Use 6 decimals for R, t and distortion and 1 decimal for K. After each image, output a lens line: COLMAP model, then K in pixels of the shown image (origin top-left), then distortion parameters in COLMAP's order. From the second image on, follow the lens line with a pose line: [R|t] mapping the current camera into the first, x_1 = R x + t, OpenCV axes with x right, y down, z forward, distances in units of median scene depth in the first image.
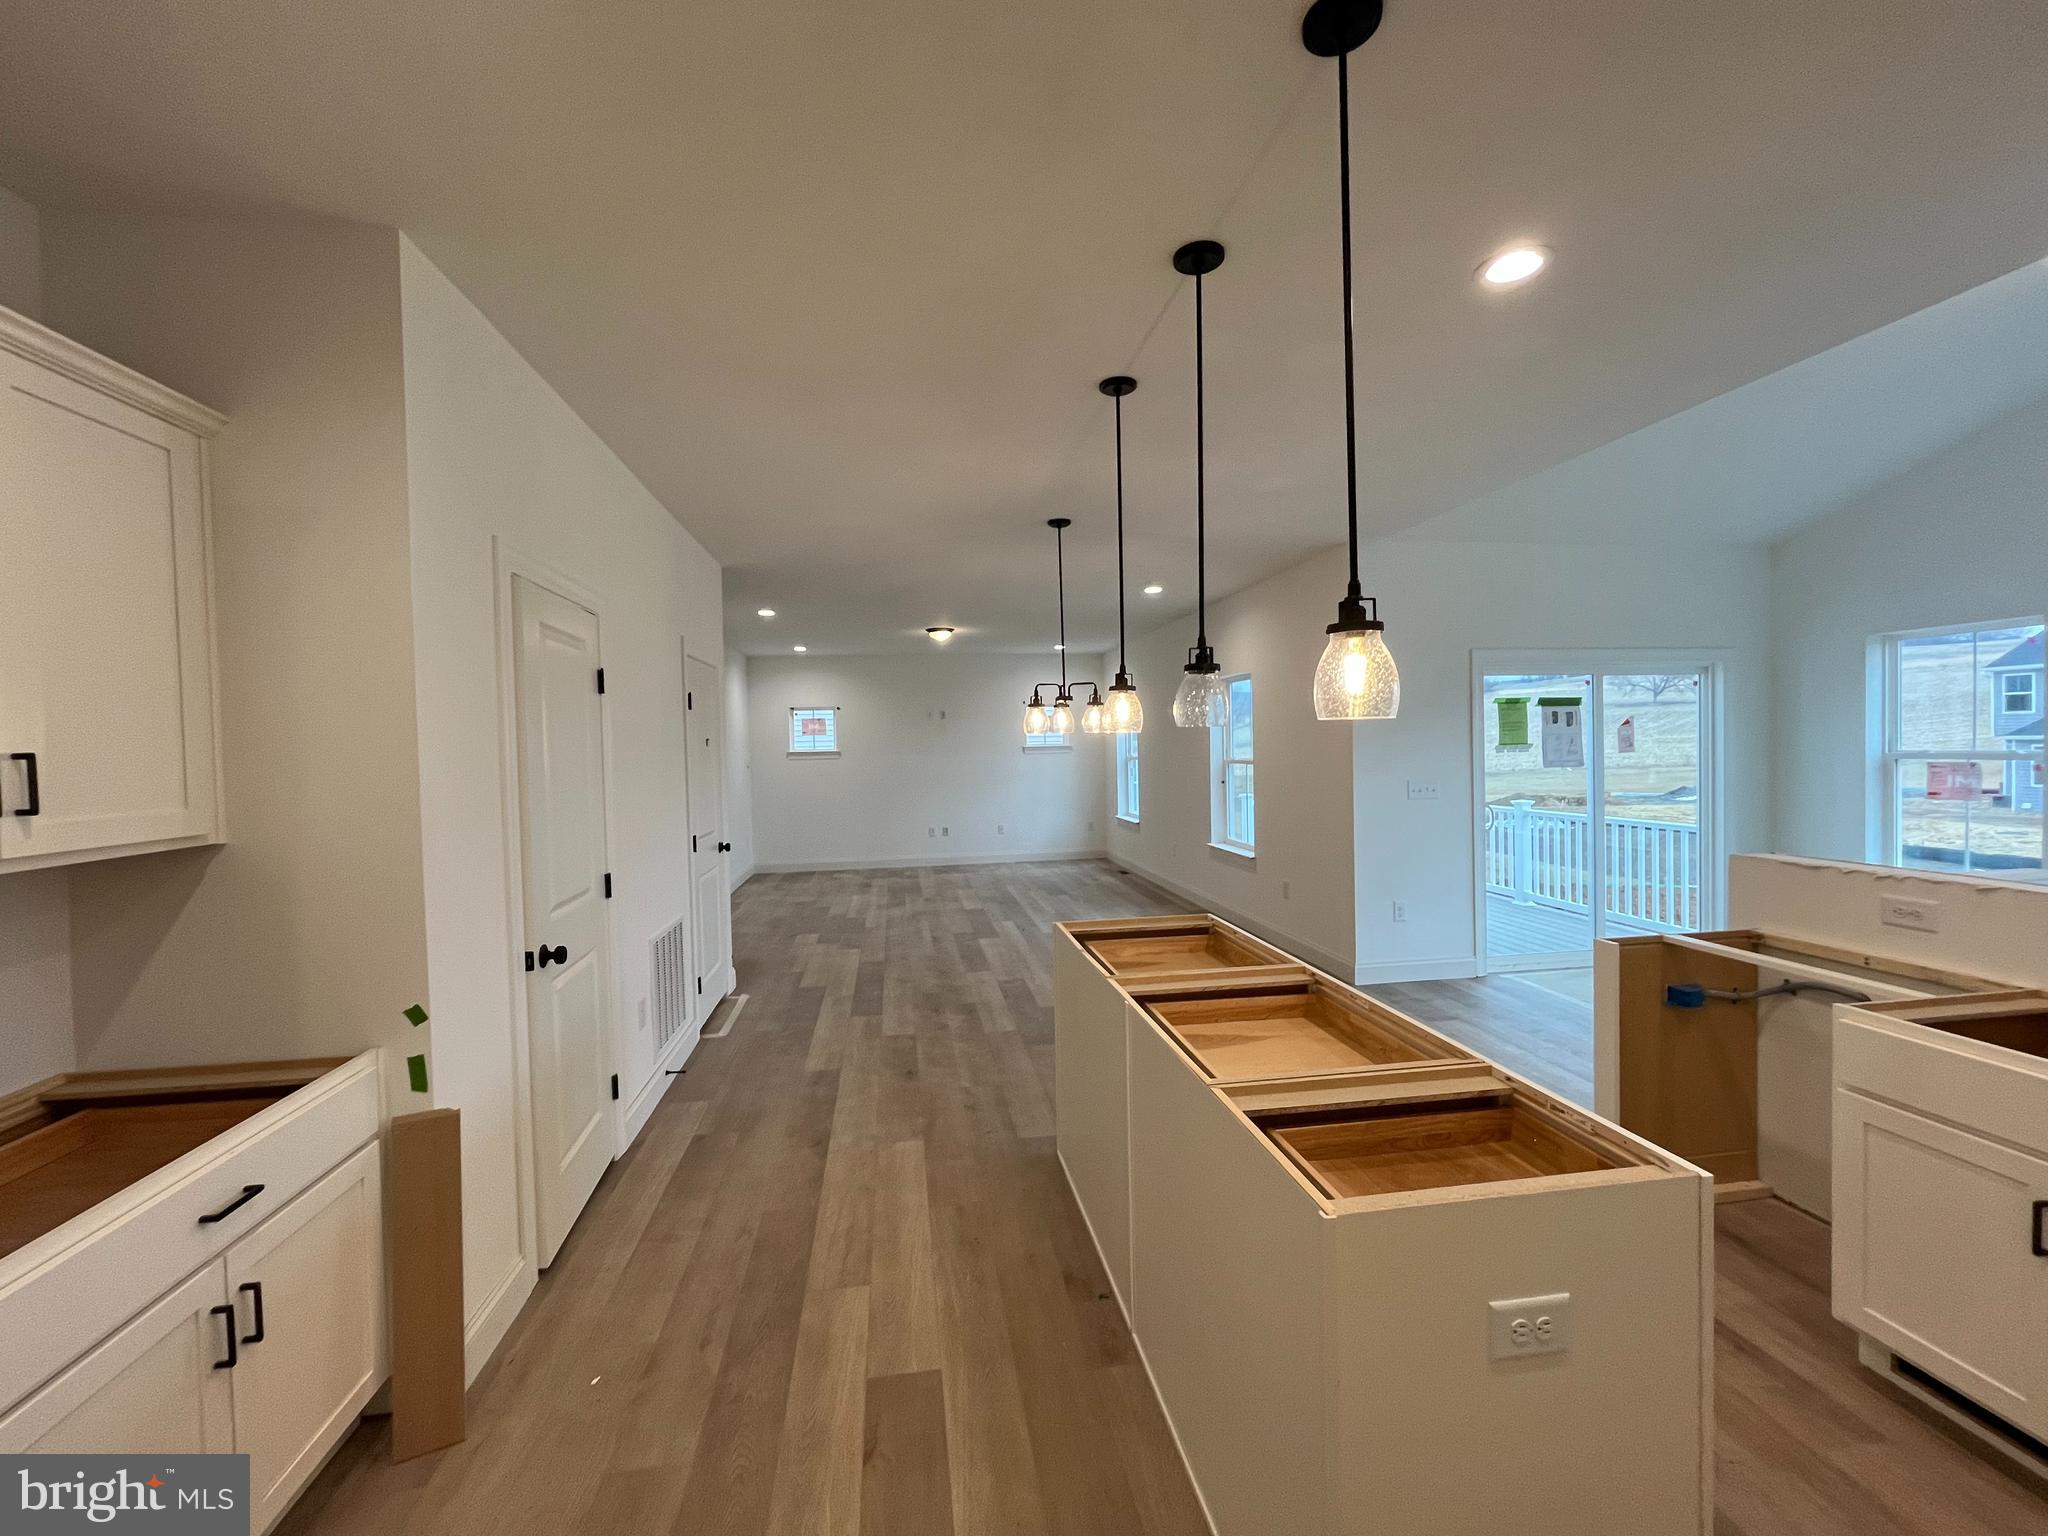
lens RADIAL K [[828.6, 0, 1015.5], [0, 828.6, 762.1], [0, 0, 1]] dist [-0.004653, 0.001027]
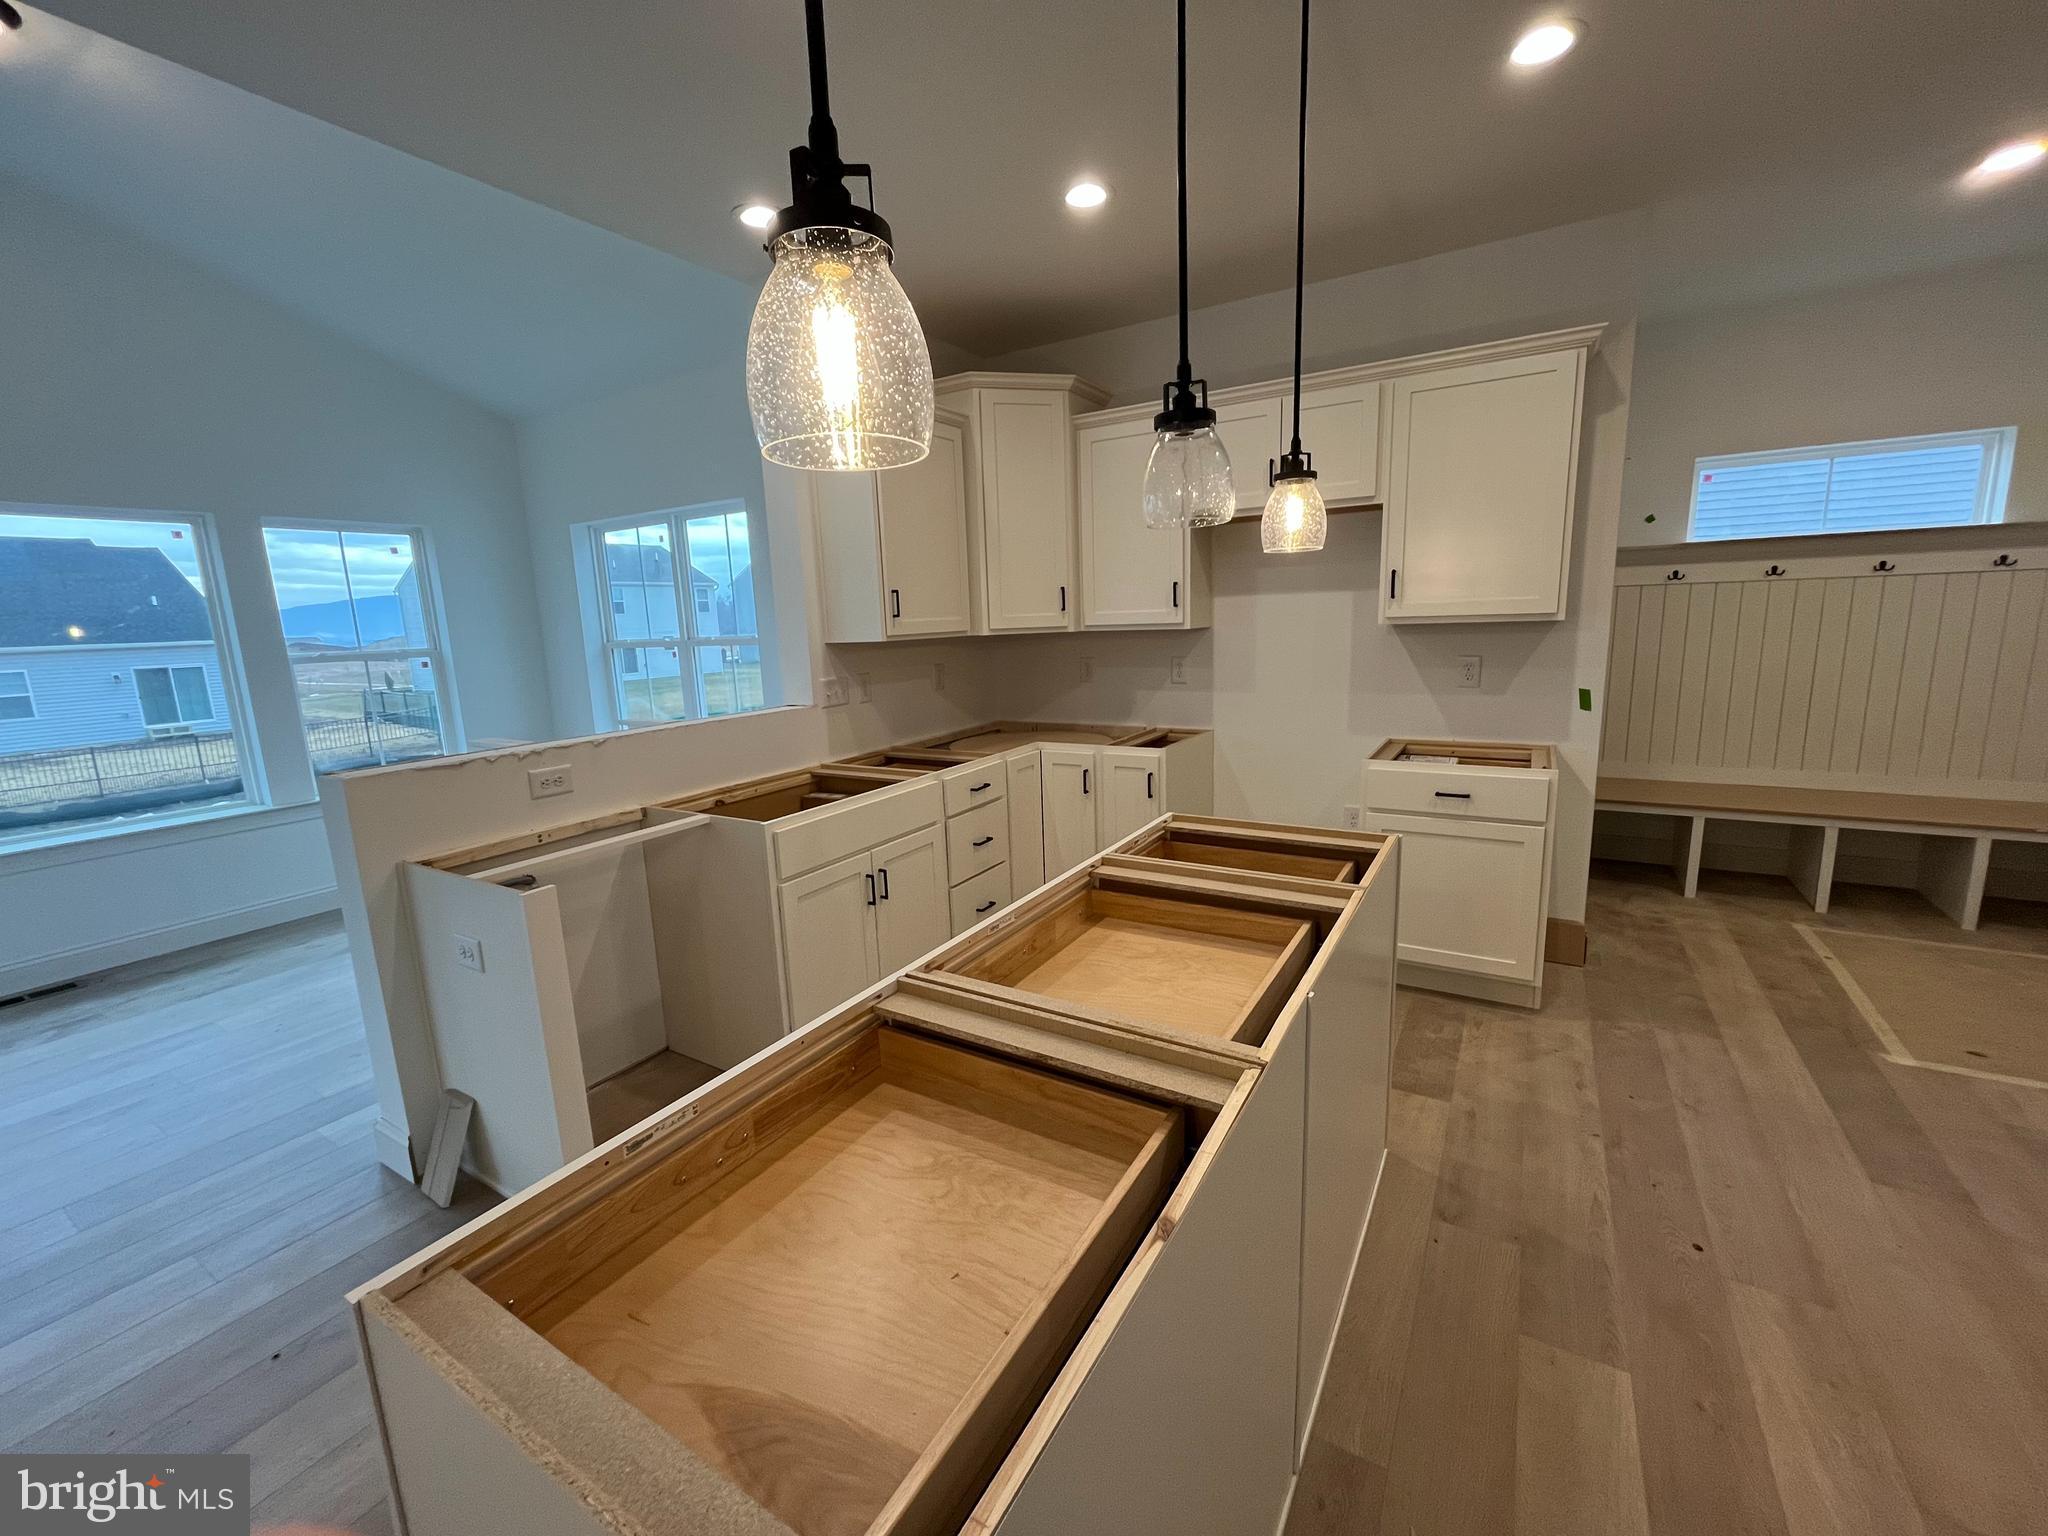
lens RADIAL K [[828.6, 0, 1017.2], [0, 828.6, 763.2], [0, 0, 1]] dist [-0.004653, 0.001027]
pose [[-0.763694, -0.061682, 0.642625, -0.049944], [0.068769, 0.981989, 0.175981, 0.008291], [-0.641906, 0.178588, -0.745696, 1.027207]]
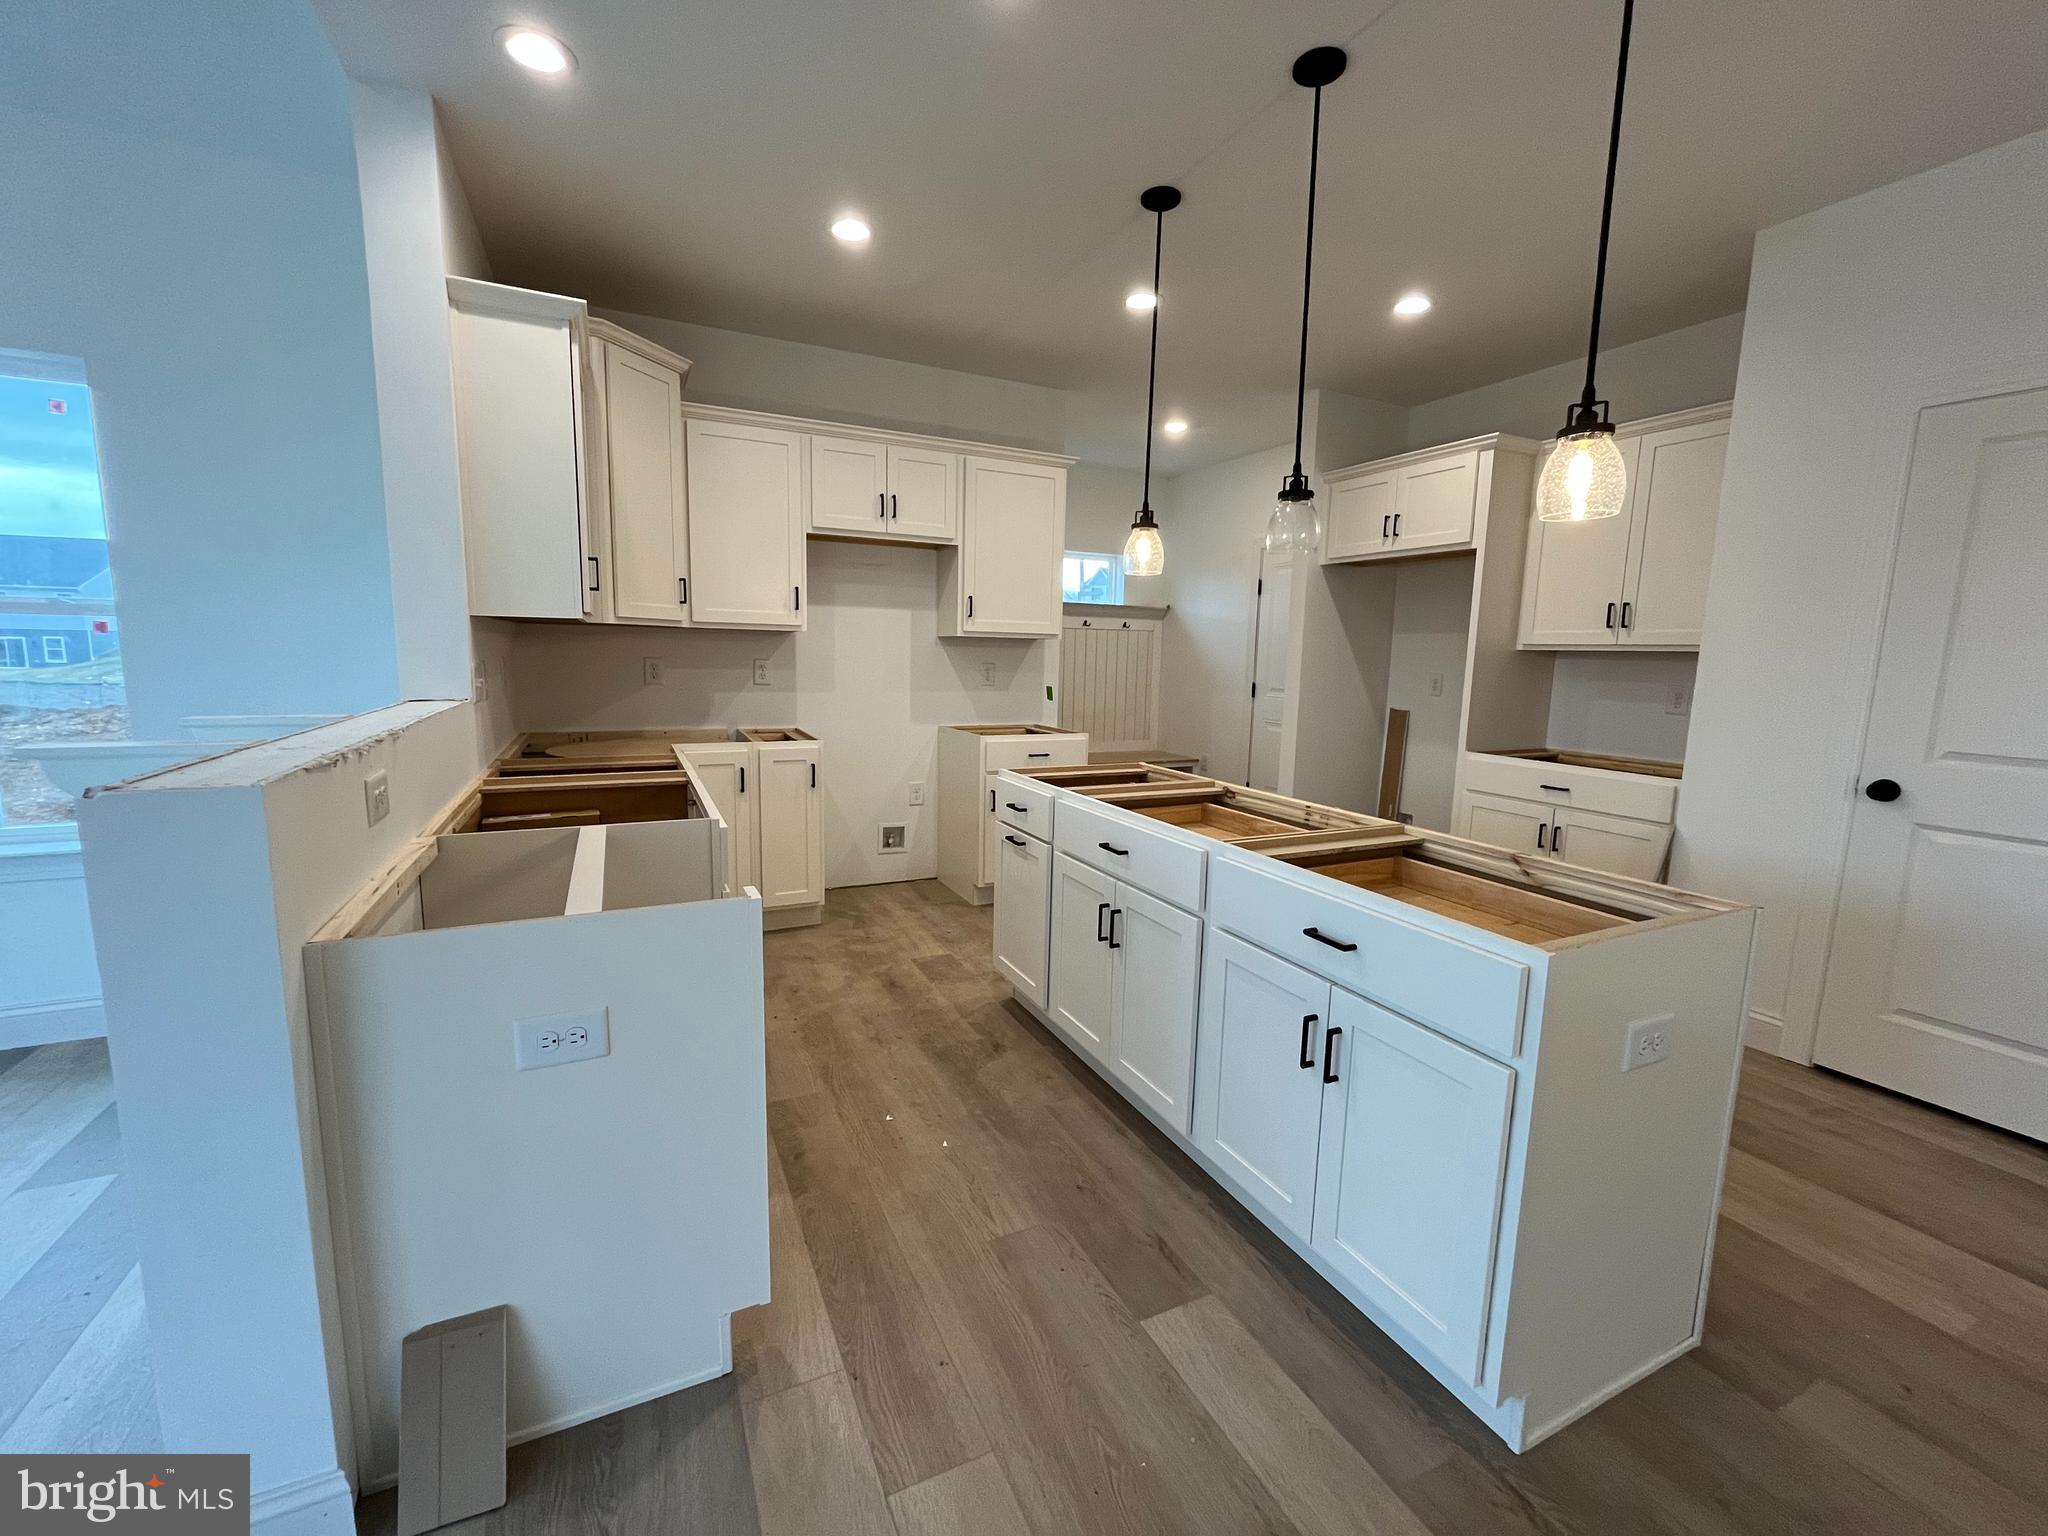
lens RADIAL K [[828.6, 0, 1018.0], [0, 828.6, 766.5], [0, 0, 1]] dist [-0.004653, 0.001027]
pose [[-0.955904, 0.042696, -0.290560, 0.577322], [-0.006431, 0.986095, 0.166058, 0.035167], [0.293610, 0.160604, -0.942337, 1.276787]]
